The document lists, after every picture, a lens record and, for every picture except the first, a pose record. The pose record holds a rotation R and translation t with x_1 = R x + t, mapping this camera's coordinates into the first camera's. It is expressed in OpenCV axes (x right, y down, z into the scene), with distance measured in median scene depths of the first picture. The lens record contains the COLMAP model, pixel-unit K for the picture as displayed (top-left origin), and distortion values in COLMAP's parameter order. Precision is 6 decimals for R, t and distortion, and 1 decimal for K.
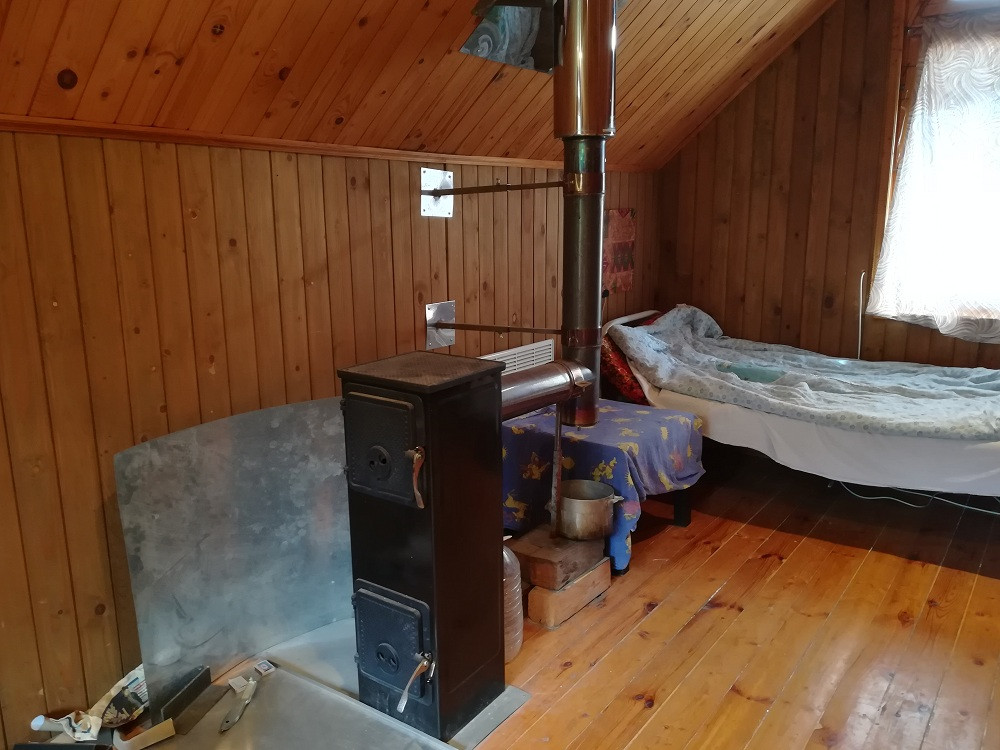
lens RADIAL K [[786.2, 0, 497.3], [0, 786.2, 368.8], [0, 0, 1]] dist [0.054896, -0.070966]
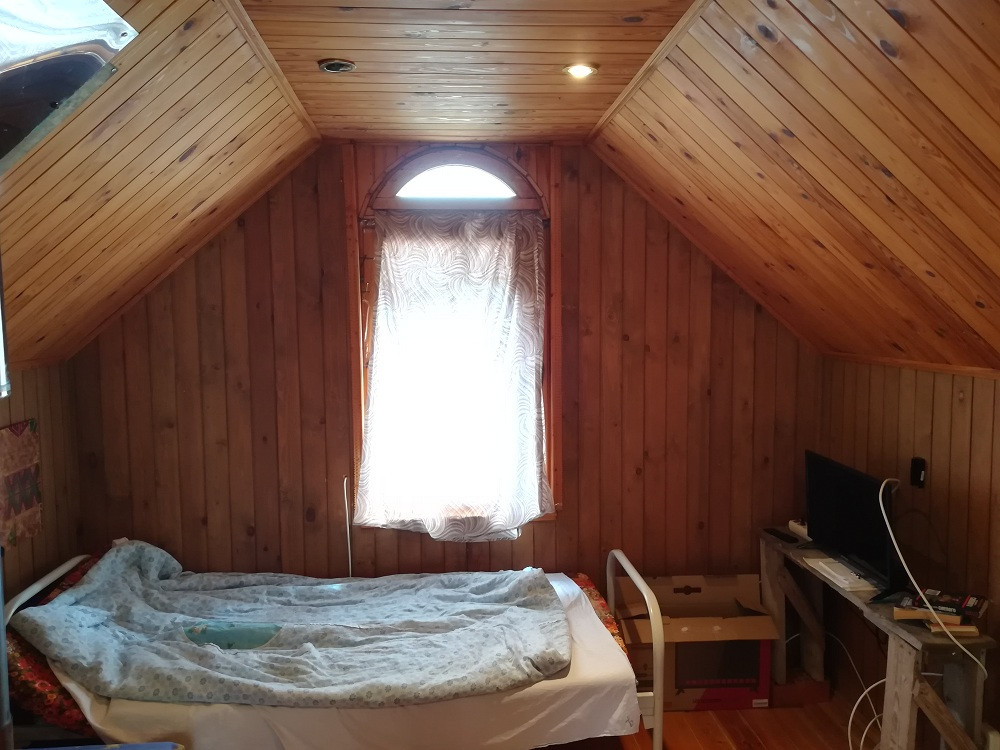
lens RADIAL K [[786.2, 0, 520.1], [0, 786.2, 370.1], [0, 0, 1]] dist [0.054896, -0.070966]
pose [[0.740058, -0.047701, 0.670849, 0.022635], [0.143176, 0.985790, -0.087852, -0.138229], [-0.657126, 0.161065, 0.736372, 0.210796]]
